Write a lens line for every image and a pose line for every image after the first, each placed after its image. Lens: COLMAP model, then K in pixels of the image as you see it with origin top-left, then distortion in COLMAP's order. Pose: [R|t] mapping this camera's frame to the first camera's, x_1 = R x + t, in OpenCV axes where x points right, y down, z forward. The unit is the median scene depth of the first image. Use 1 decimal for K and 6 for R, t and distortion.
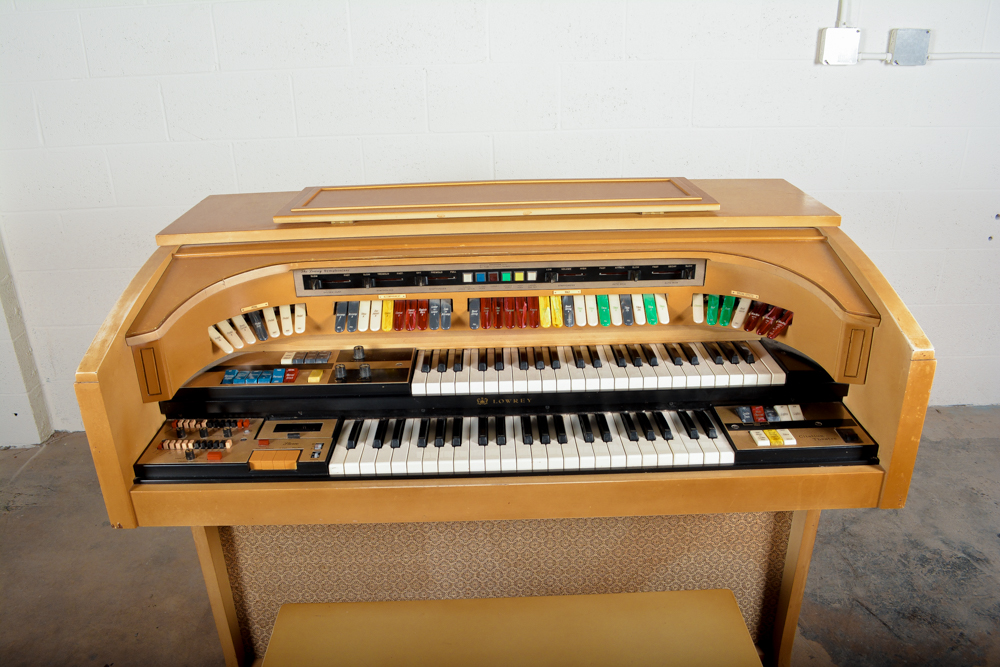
lens RADIAL K [[779.6, 0, 491.8], [0, 779.6, 343.5], [0, 0, 1]] dist [-0.087621, 0.015913]
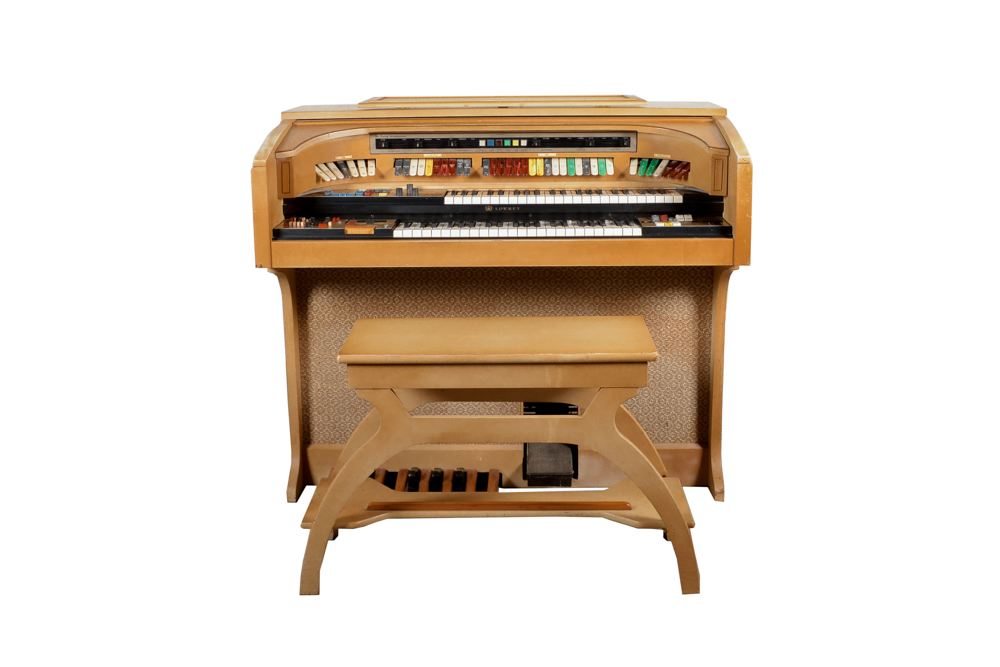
lens RADIAL K [[1071.8, 0, 502.2], [0, 1071.8, 238.9], [0, 0, 1]] dist [-0.058076, 0.000000]
pose [[0.999430, 0.021456, -0.026065, 0.067437], [-0.026849, 0.973199, -0.228392, 0.580327], [0.020466, 0.228961, 0.973220, -1.016839]]
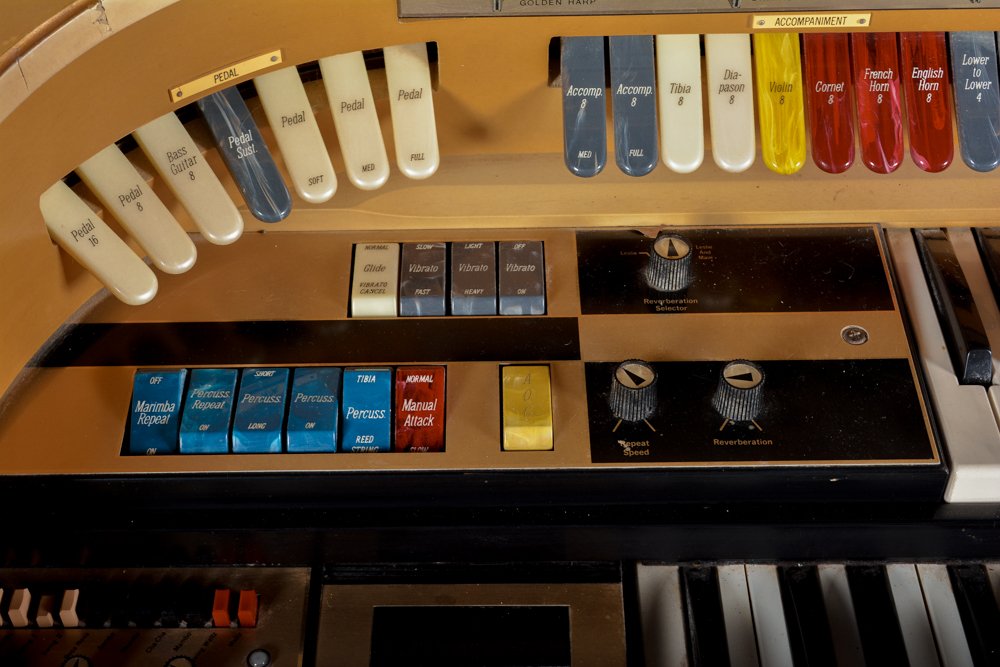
lens RADIAL K [[1530.9, 0, 492.1], [0, 1530.9, 336.3], [0, 0, 1]] dist [-0.013757, 0.000000]
pose [[0.999920, 0.010827, 0.006487, -0.226812], [-0.012444, 0.931627, 0.363203, -0.138351], [-0.002111, -0.363255, 0.931687, 0.541415]]
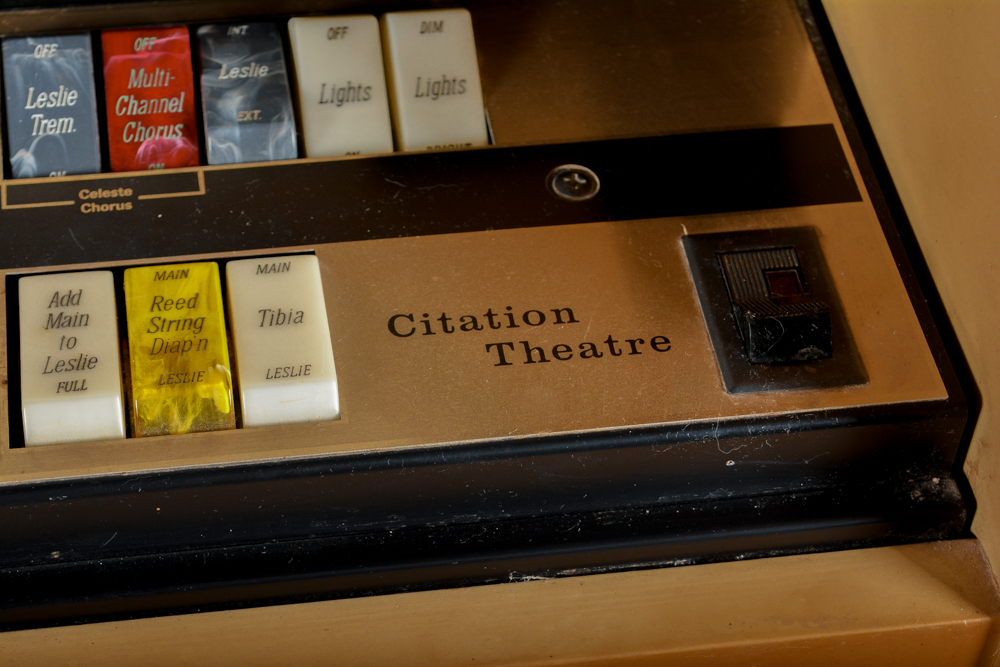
lens RADIAL K [[2230.4, 0, 494.7], [0, 2230.4, 332.2], [0, 0, 1]] dist [0.044155, 0.000000]
pose [[0.984603, -0.061099, 0.163782, 0.308378], [-0.010825, 0.913819, 0.405976, -0.025683], [-0.174472, -0.401498, 0.899088, 0.571829]]
